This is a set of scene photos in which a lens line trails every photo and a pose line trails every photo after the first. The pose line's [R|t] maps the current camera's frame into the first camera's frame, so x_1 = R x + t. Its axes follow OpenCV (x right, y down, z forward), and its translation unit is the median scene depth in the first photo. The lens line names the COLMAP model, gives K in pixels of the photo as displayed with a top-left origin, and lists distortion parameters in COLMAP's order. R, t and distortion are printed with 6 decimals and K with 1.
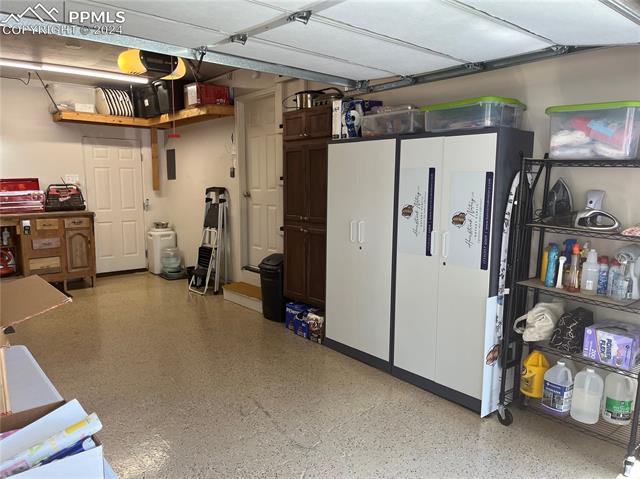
lens RADIAL K [[472.8, 0, 320.0], [0, 472.8, 239.5], [0, 0, 1]] dist [0.075052, -0.124219]
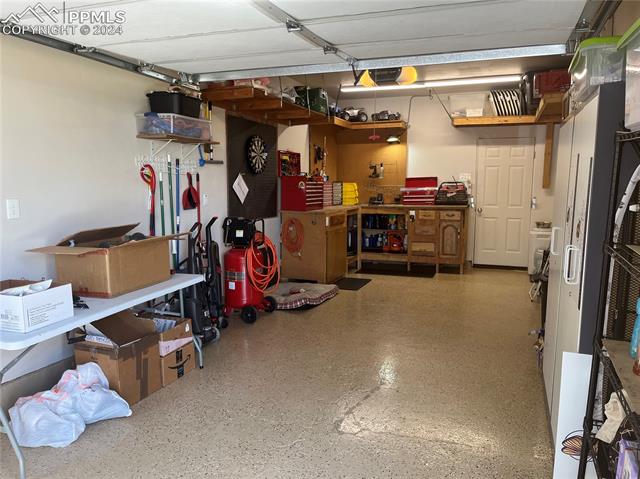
lens RADIAL K [[472.8, 0, 320.0], [0, 472.8, 239.5], [0, 0, 1]] dist [0.075052, -0.124219]
pose [[0.472873, 0.106710, -0.874645, 0.333768], [-0.107142, 0.992237, 0.063130, -0.015668], [0.874592, 0.063859, 0.480636, 0.174755]]
